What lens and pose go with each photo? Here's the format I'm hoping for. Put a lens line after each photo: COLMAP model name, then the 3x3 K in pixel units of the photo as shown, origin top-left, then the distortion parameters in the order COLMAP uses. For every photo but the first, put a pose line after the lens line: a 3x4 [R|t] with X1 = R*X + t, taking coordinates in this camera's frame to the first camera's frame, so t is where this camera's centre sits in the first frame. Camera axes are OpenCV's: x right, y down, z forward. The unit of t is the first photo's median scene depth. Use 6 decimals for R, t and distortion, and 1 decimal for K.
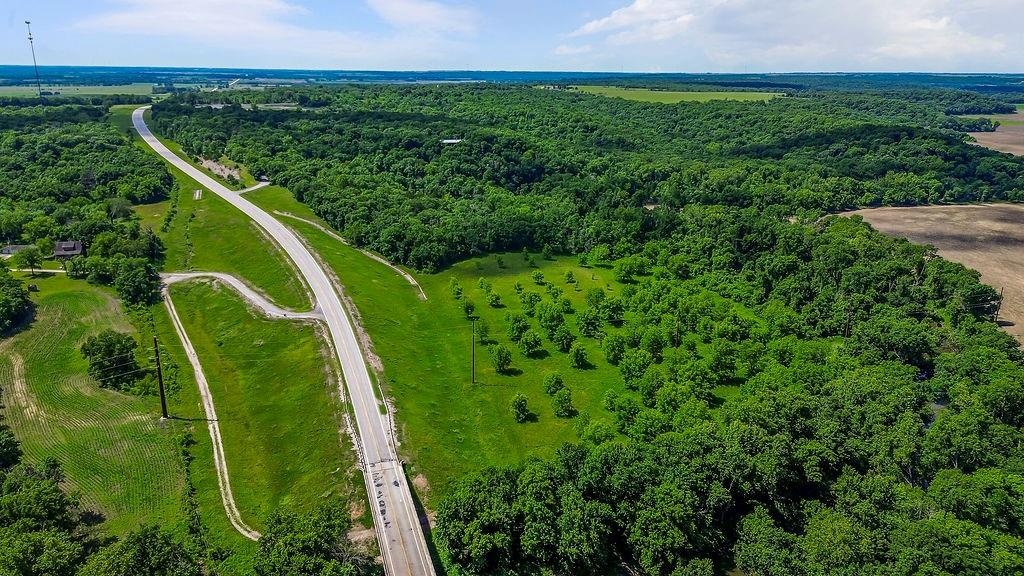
lens RADIAL K [[721.8, 0, 512.0], [0, 721.8, 288.0], [0, 0, 1]] dist [0.067305, -0.056310]
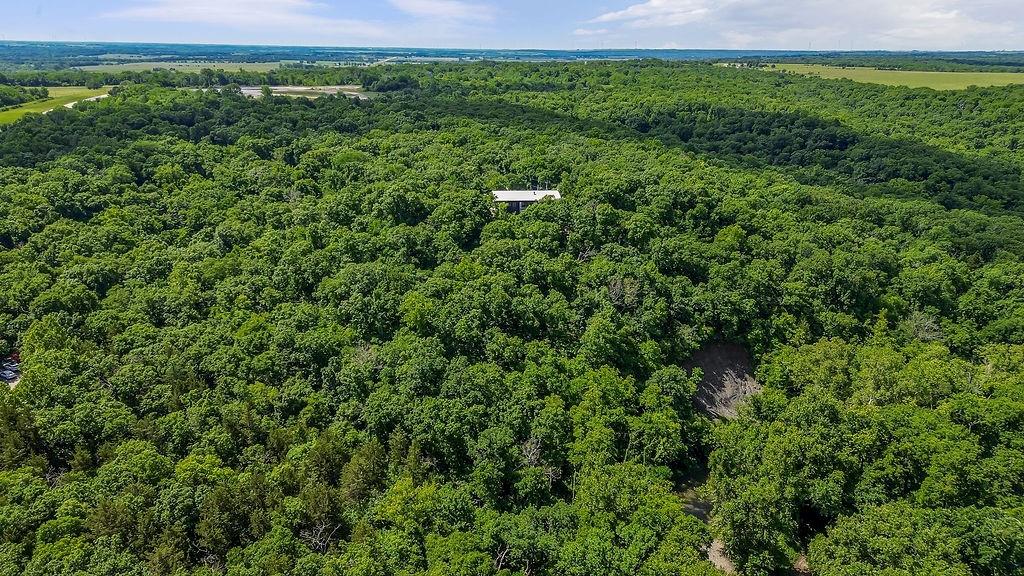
lens RADIAL K [[721.8, 0, 512.0], [0, 721.8, 288.0], [0, 0, 1]] dist [0.067305, -0.056310]
pose [[0.975947, 0.070231, -0.206385, -0.004556], [-0.064927, 0.997365, 0.032370, -0.116072], [0.208114, -0.018192, 0.977935, 0.435995]]
